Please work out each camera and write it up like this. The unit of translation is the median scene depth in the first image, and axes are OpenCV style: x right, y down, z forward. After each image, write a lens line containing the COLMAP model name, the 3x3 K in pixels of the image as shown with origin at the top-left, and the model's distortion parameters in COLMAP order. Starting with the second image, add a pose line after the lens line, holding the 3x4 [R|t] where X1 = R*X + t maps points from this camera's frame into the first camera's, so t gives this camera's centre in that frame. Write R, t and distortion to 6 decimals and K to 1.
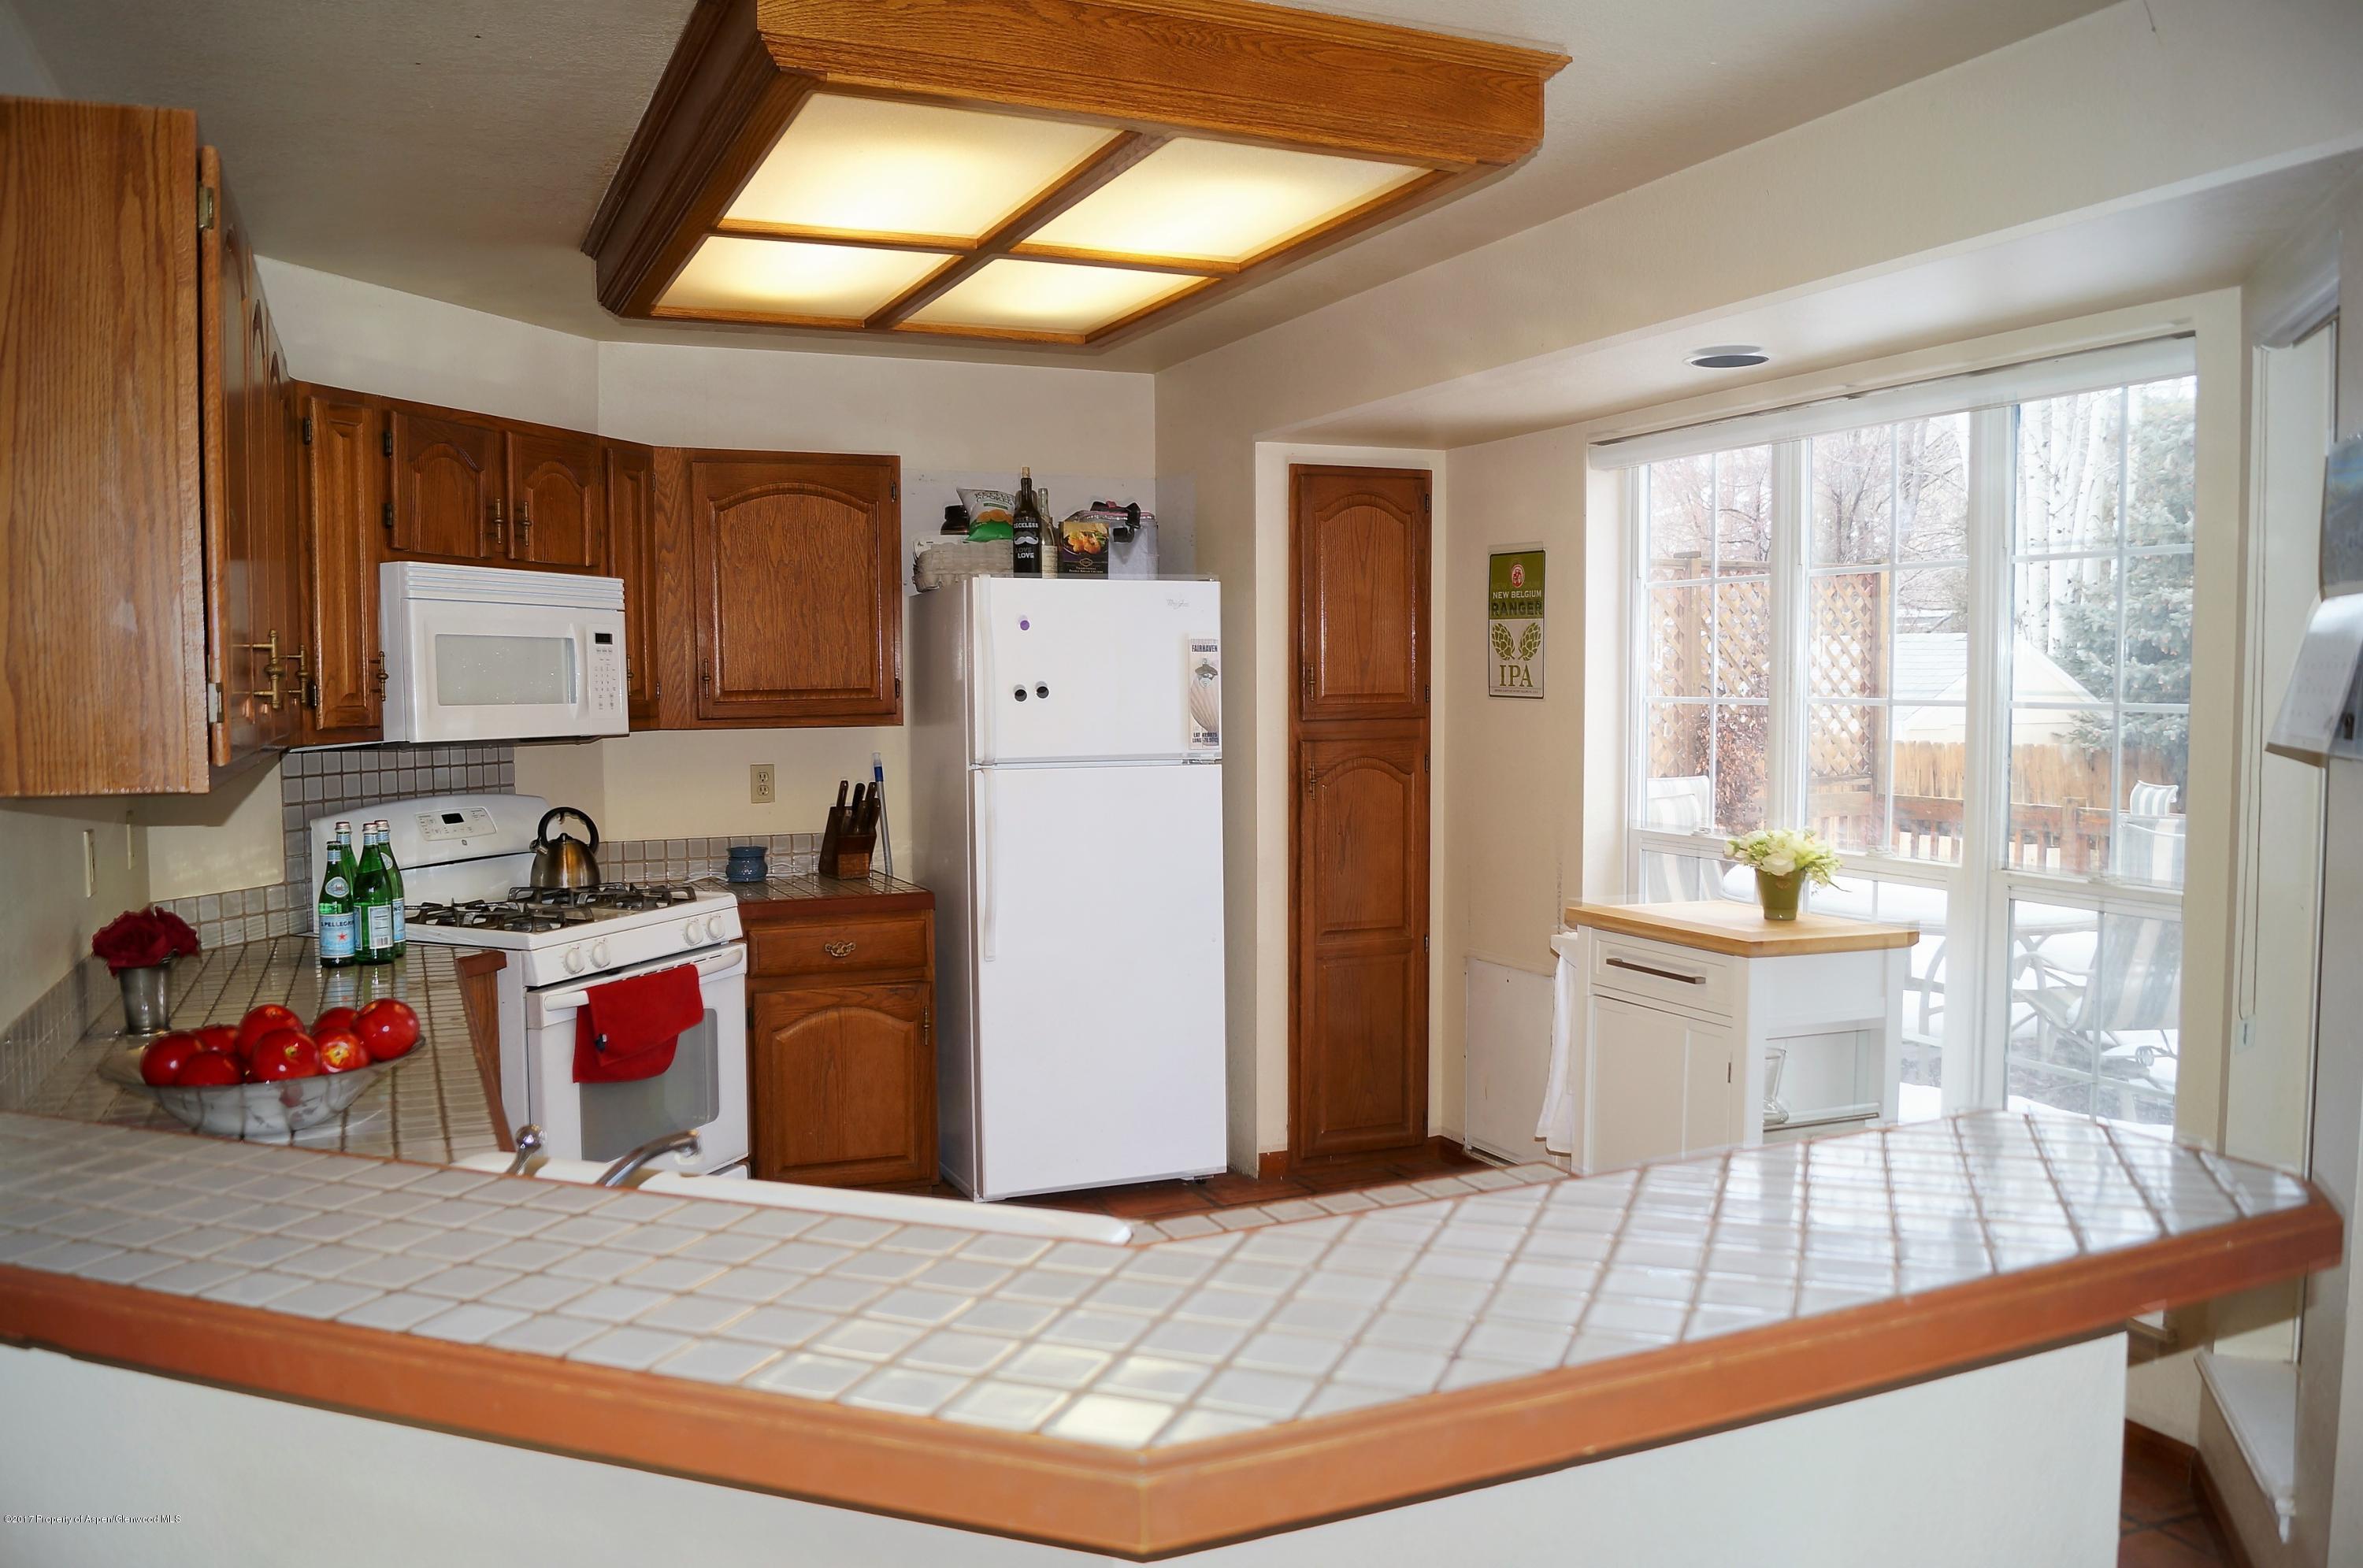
lens RADIAL K [[1823.8, 0, 1181.5], [0, 1823.8, 784.0], [0, 0, 1]] dist [-0.097653, 0.000658]
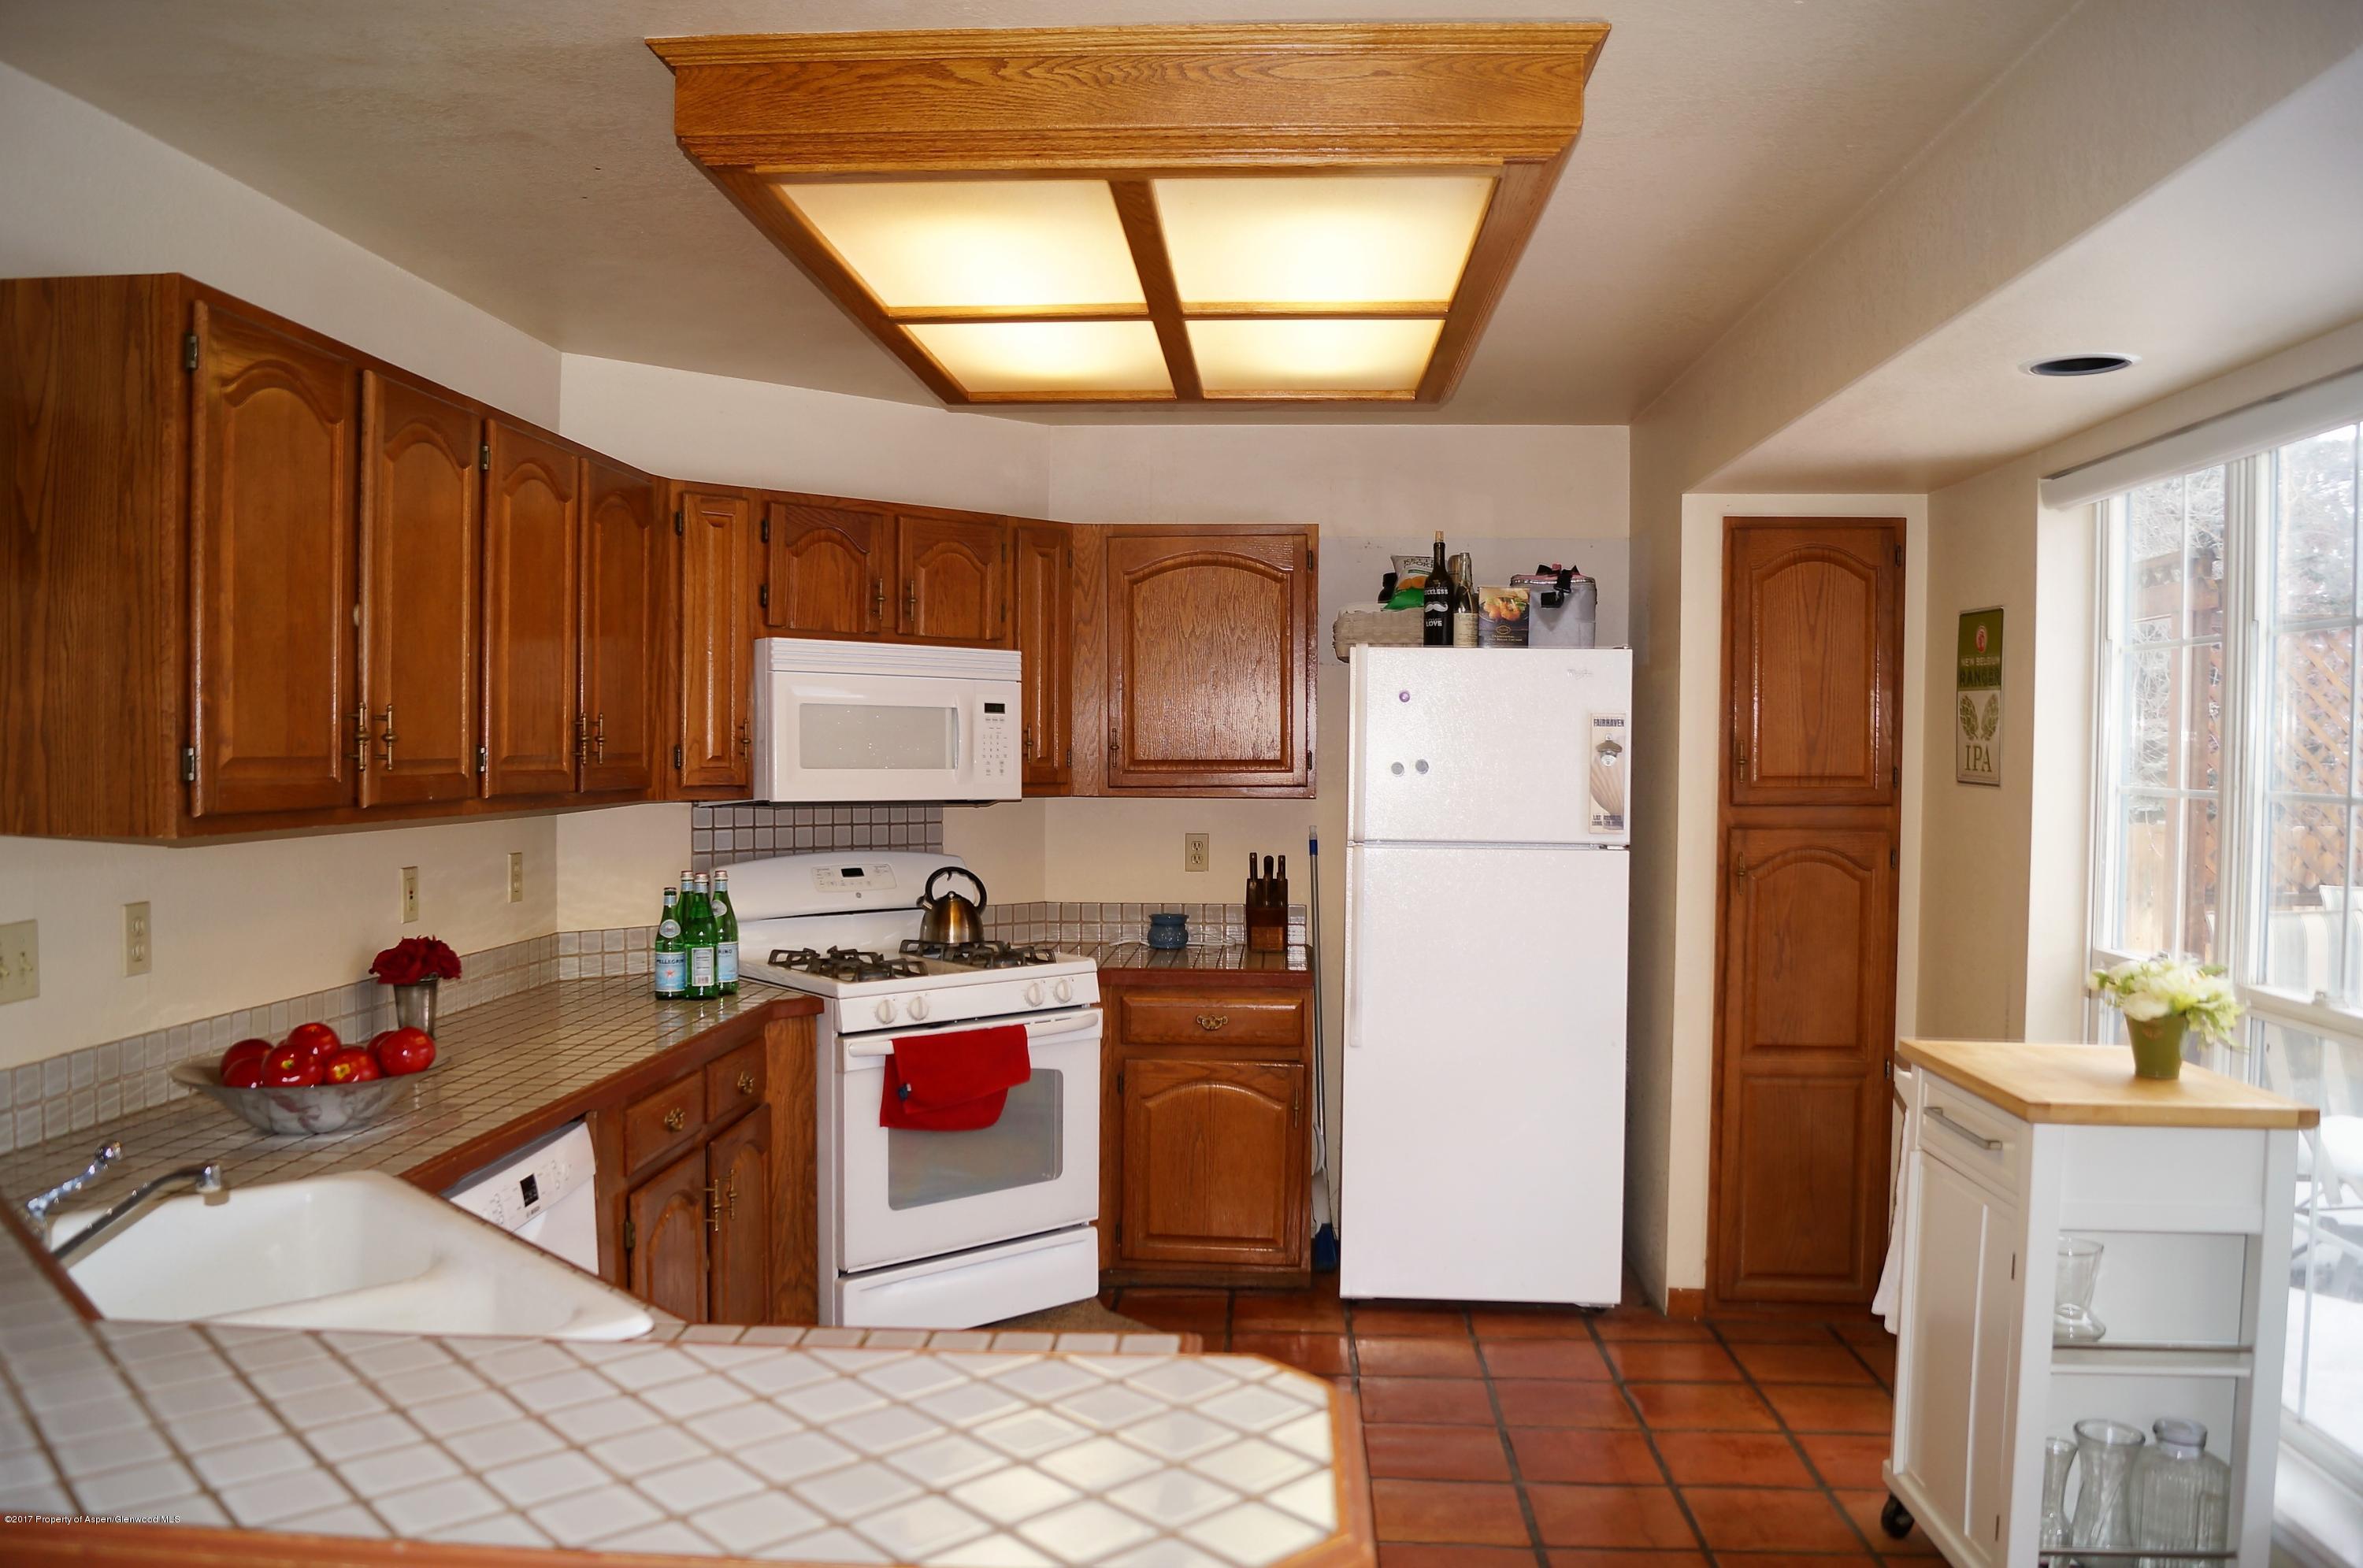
lens RADIAL K [[1823.8, 0, 1181.5], [0, 1823.8, 784.0], [0, 0, 1]] dist [-0.097653, 0.000658]
pose [[0.887194, 0.022287, -0.460859, 0.263507], [-0.039754, 0.998811, -0.028226, -0.010705], [0.459681, 0.043363, 0.887025, 0.108300]]
